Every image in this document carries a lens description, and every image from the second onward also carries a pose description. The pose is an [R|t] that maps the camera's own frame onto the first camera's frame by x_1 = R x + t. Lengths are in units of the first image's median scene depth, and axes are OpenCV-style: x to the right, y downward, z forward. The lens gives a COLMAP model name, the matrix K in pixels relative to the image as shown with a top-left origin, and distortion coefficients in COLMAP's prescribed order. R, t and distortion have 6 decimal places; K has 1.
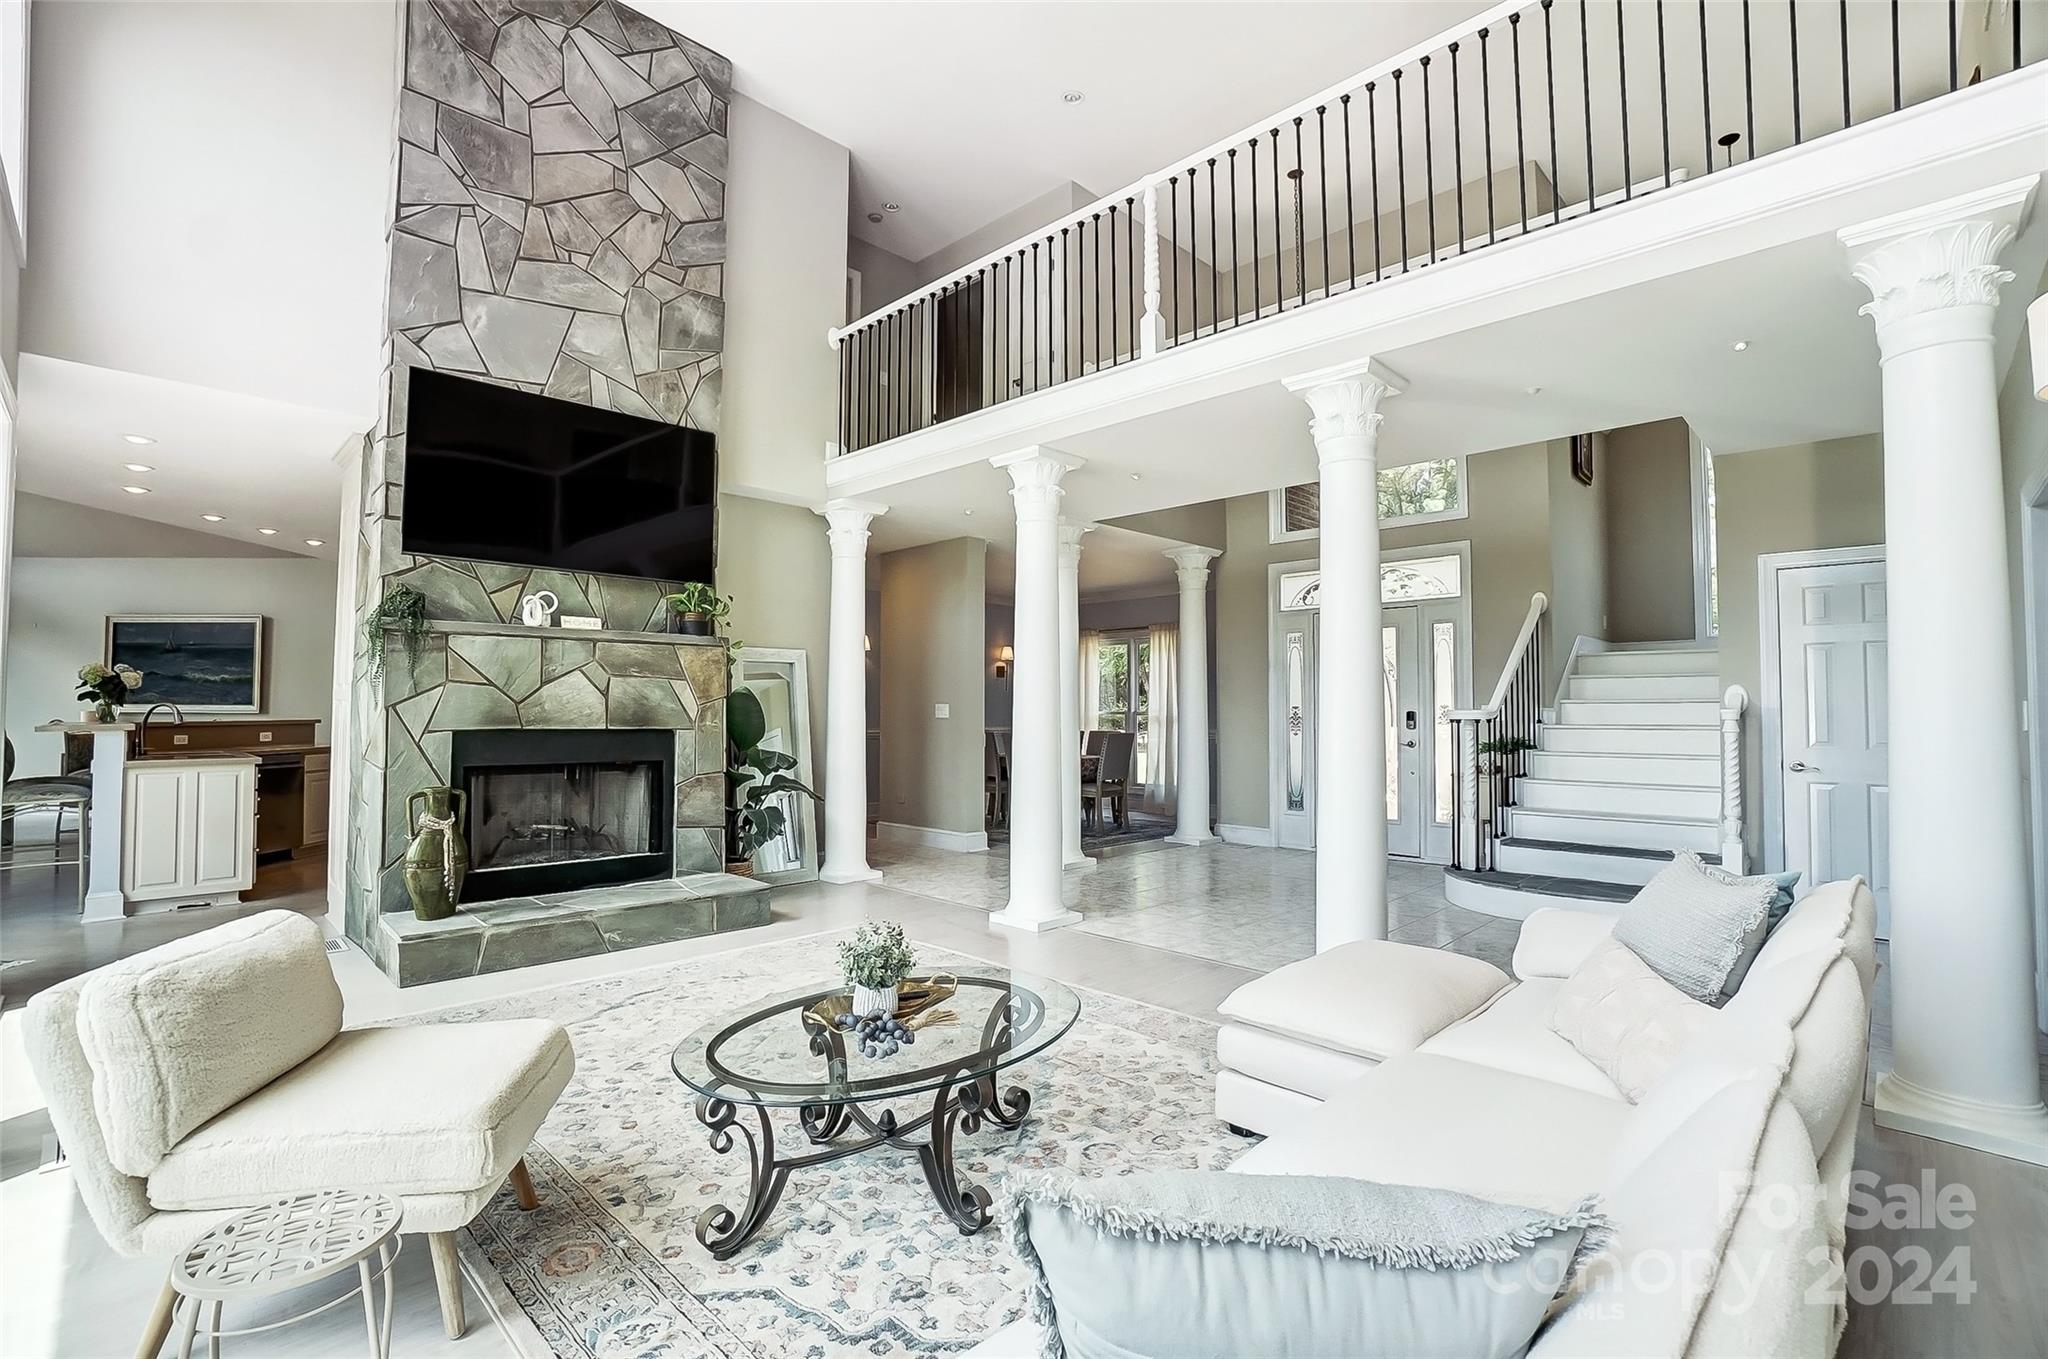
lens RADIAL K [[913.1, 0, 1008.3], [0, 913.1, 679.0], [0, 0, 1]] dist [-0.046151, 0.009633]
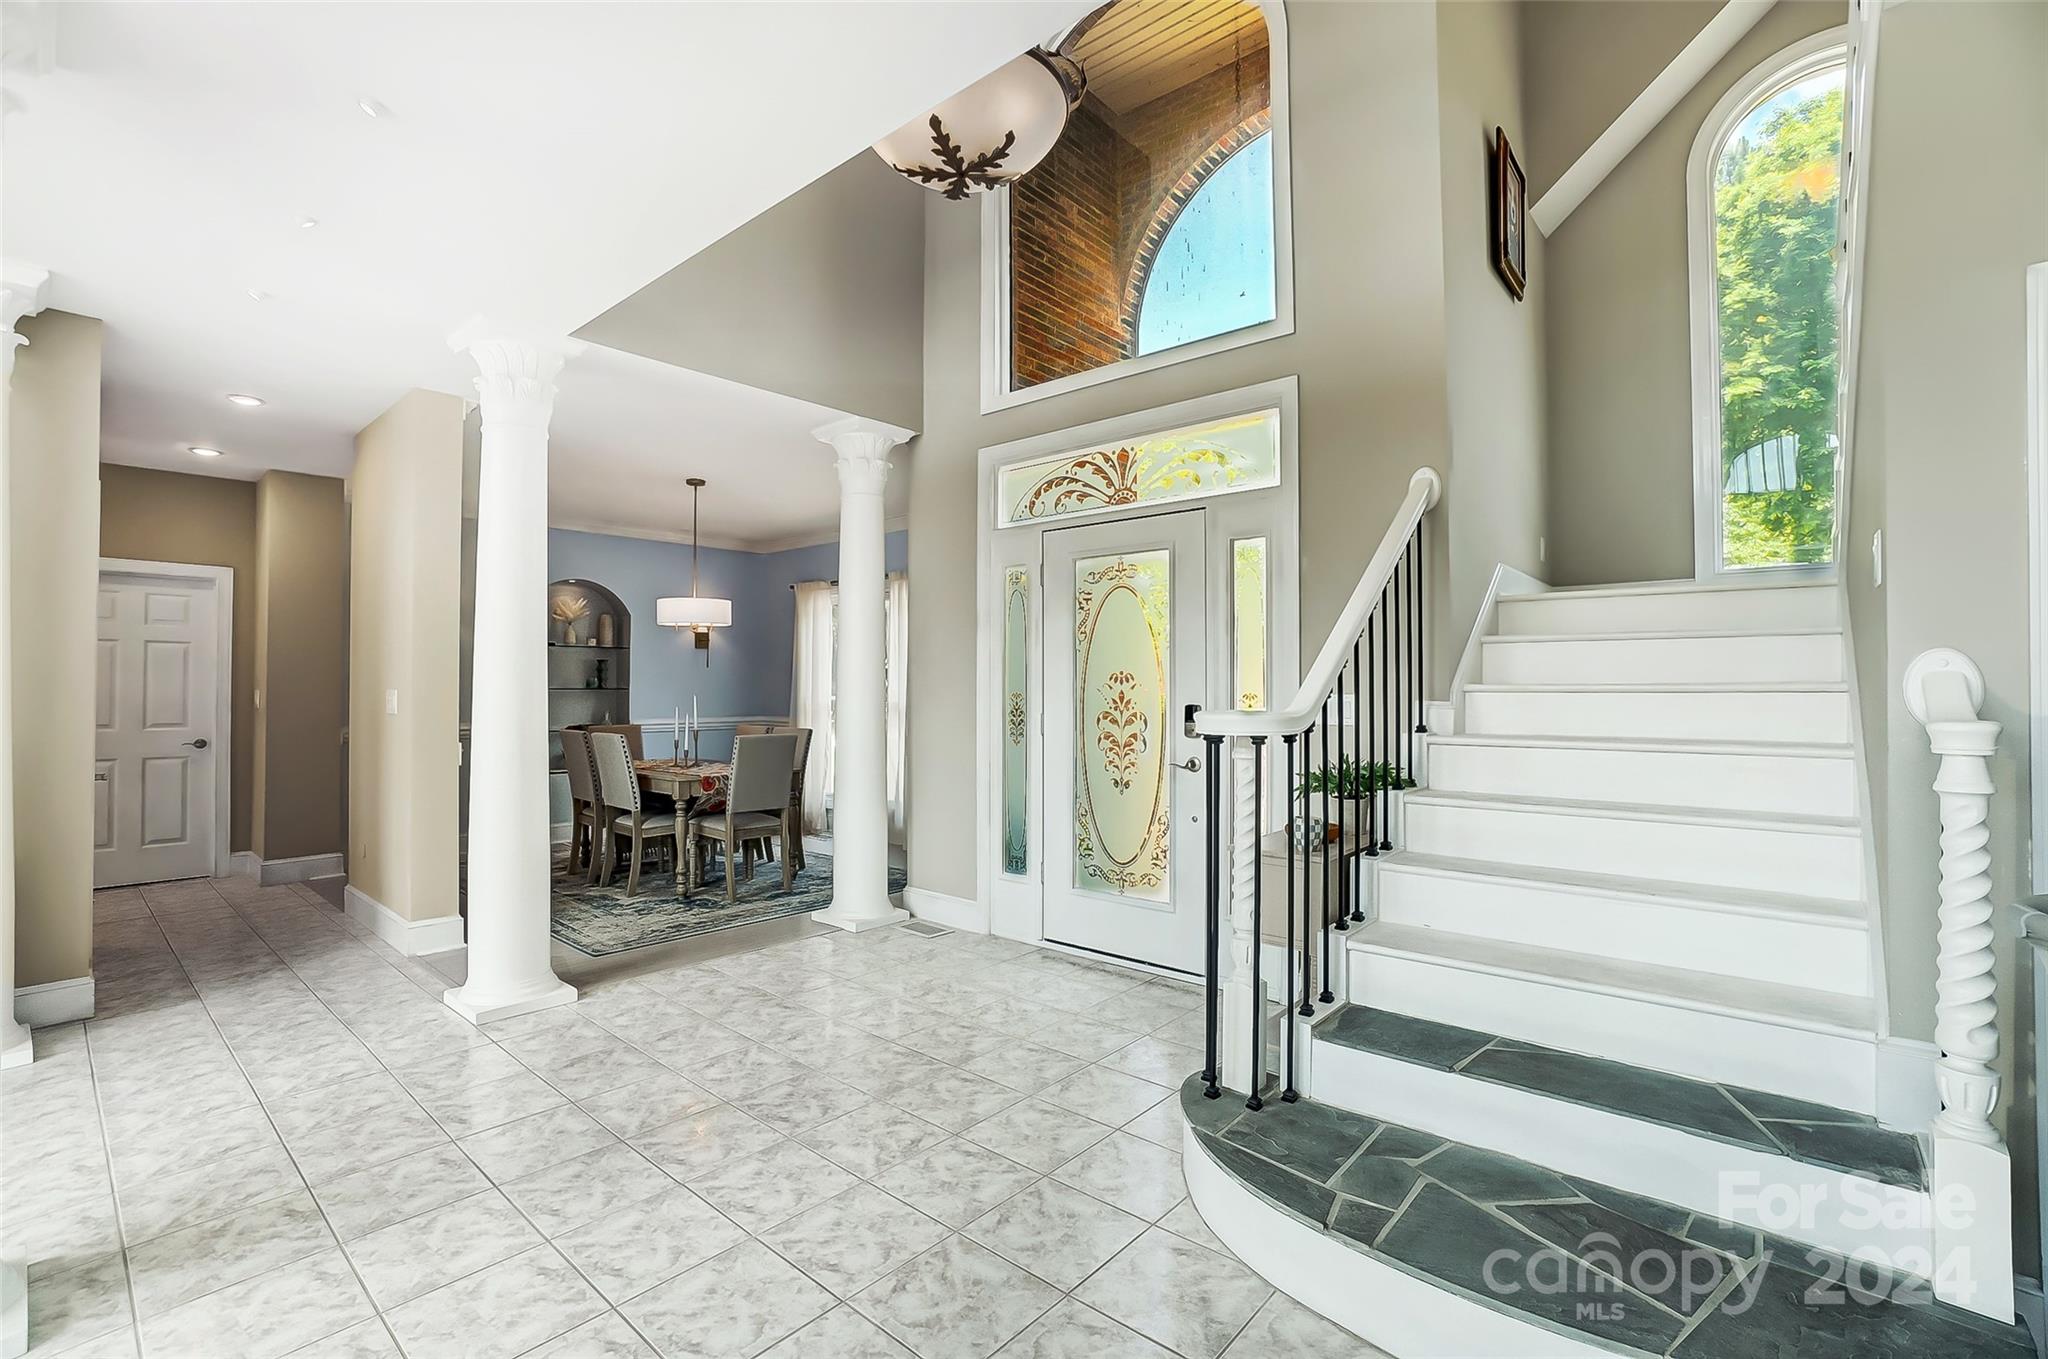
lens RADIAL K [[913.1, 0, 994.7], [0, 913.1, 670.1], [0, 0, 1]] dist [-0.046151, 0.009633]
pose [[0.998290, 0.001344, 0.058444, 0.430680], [-0.002361, 0.999847, 0.017327, 0.008988], [-0.058412, -0.017436, 0.998140, 0.682095]]
